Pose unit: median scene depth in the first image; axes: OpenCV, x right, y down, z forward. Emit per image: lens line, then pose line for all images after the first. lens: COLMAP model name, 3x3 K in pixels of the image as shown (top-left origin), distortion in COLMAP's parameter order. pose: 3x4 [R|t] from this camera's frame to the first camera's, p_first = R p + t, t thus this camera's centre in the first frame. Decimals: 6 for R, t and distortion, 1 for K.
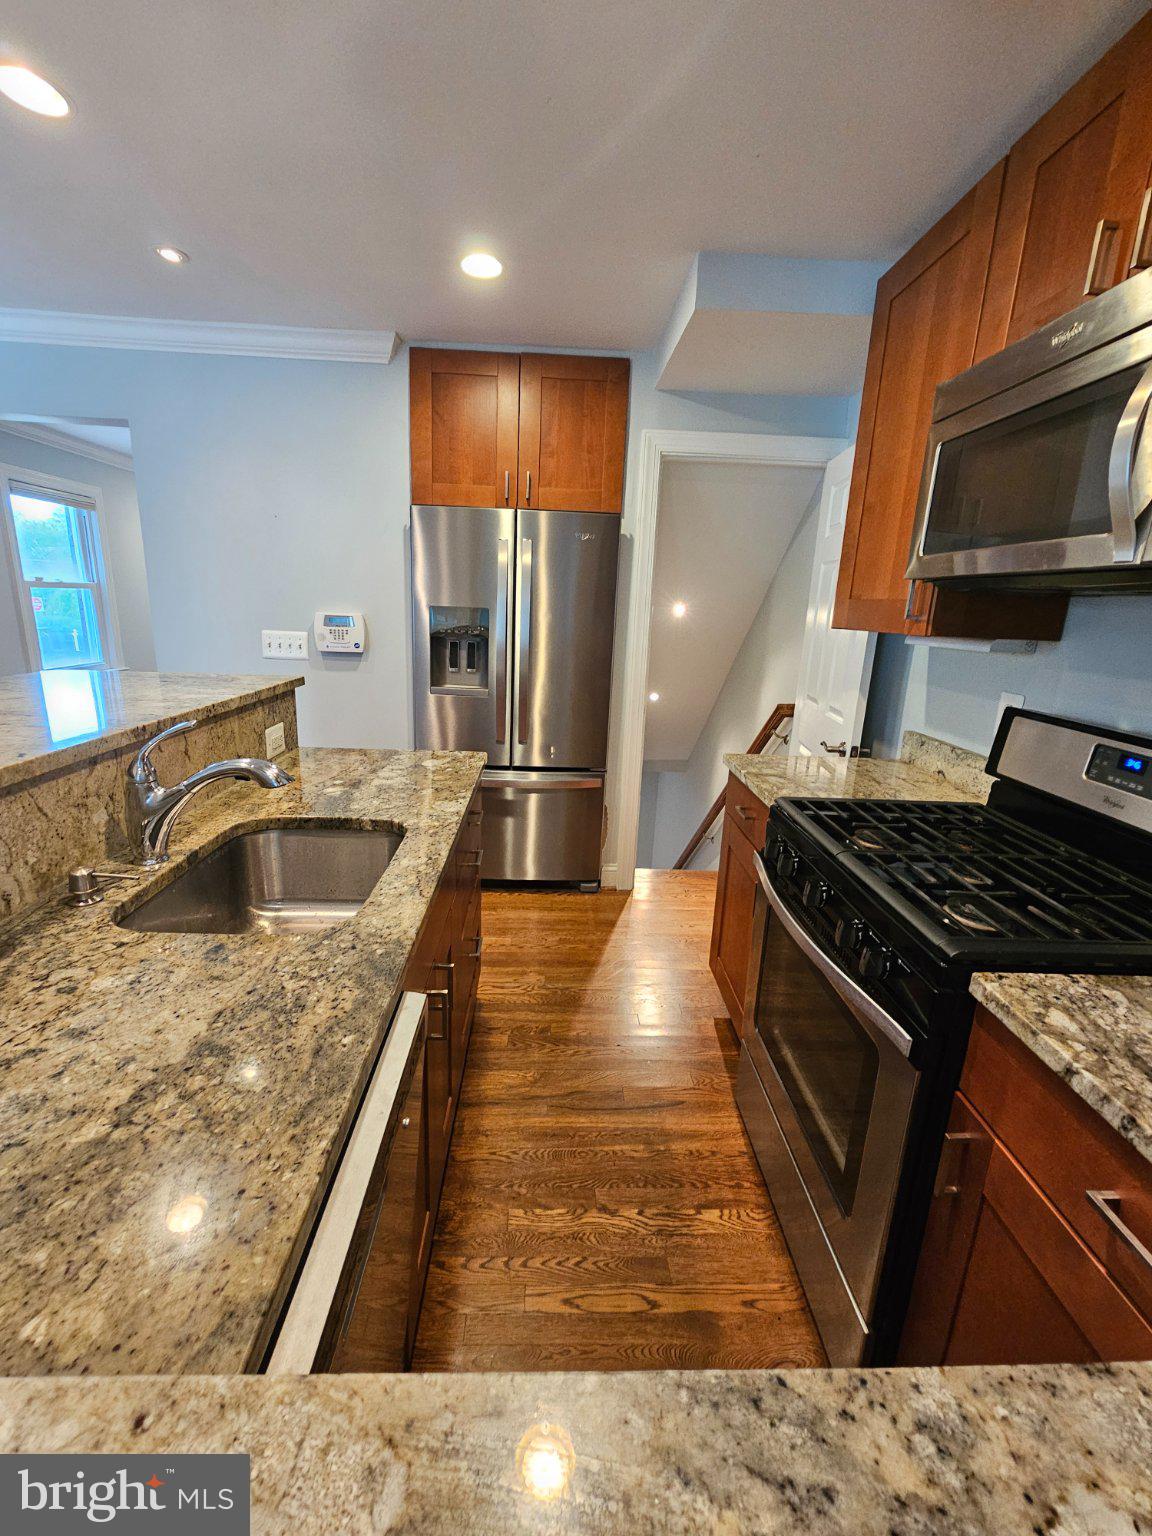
lens RADIAL K [[627.3, 0, 569.0], [0, 627.3, 759.6], [0, 0, 1]] dist [0.000439, -0.004510]
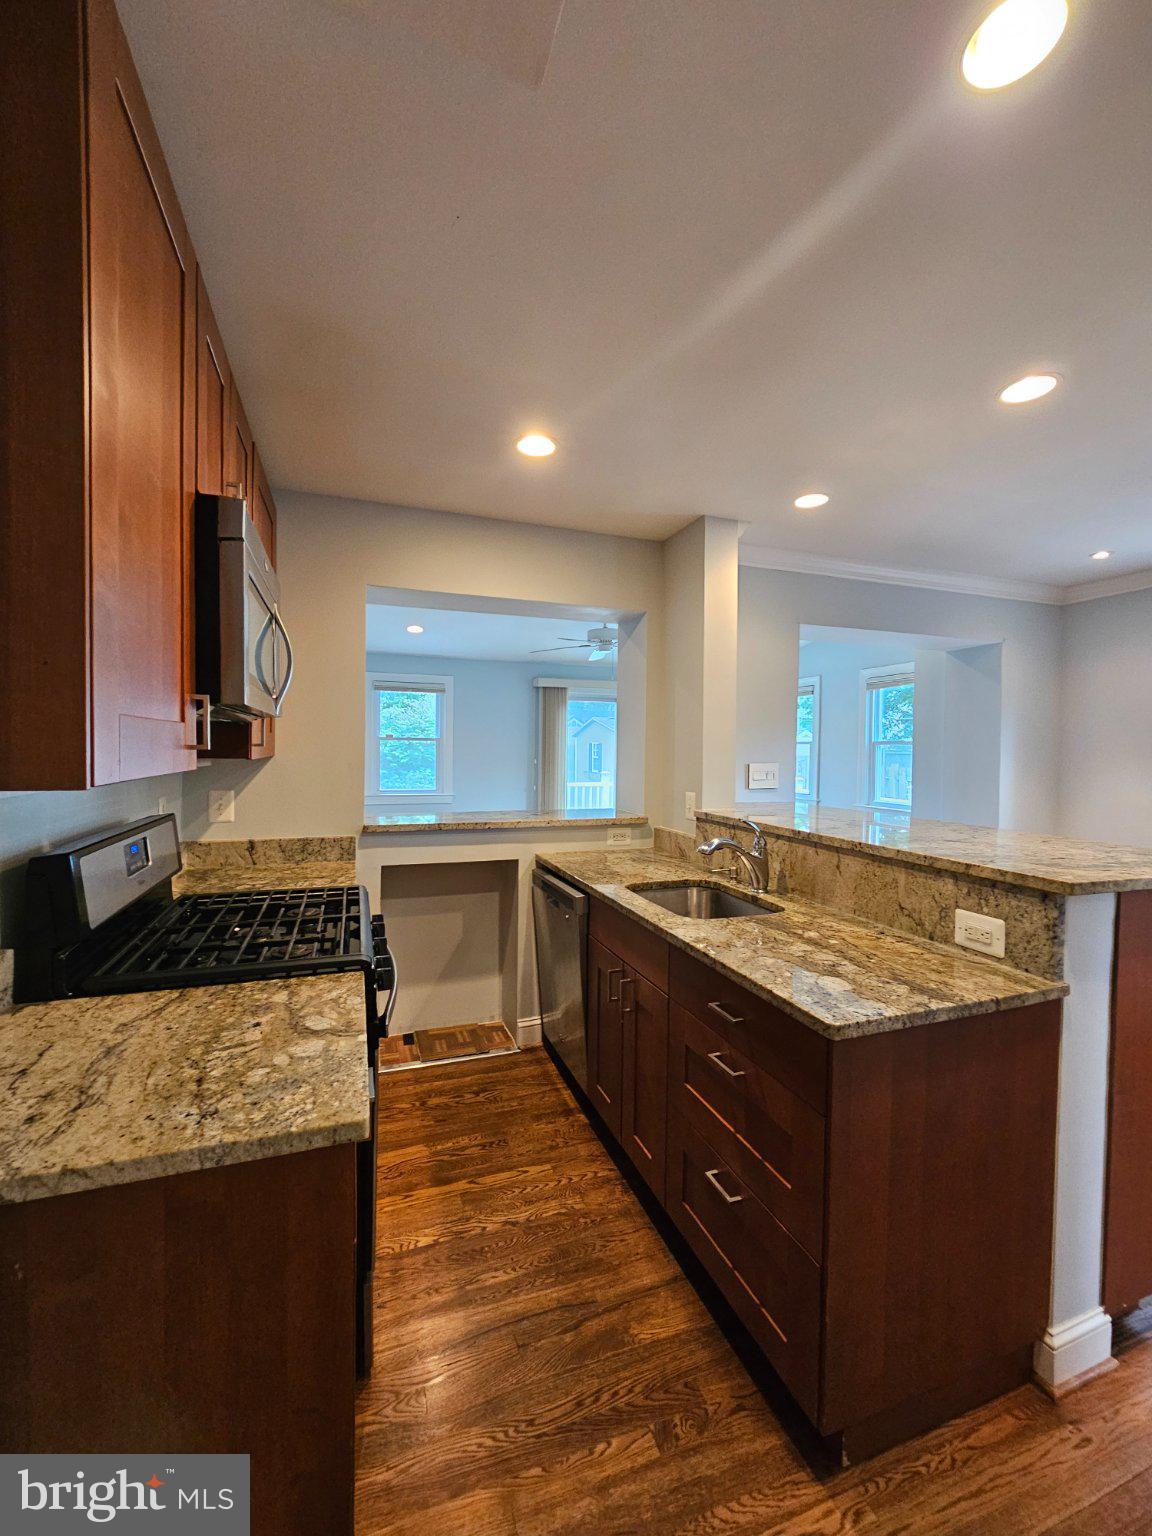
lens RADIAL K [[627.3, 0, 569.0], [0, 627.3, 759.6], [0, 0, 1]] dist [0.000439, -0.004510]
pose [[-0.949941, -0.042975, -0.309460, 0.354880], [-0.121569, 0.963278, 0.239409, -0.447839], [0.287808, 0.265045, -0.920281, 1.828010]]
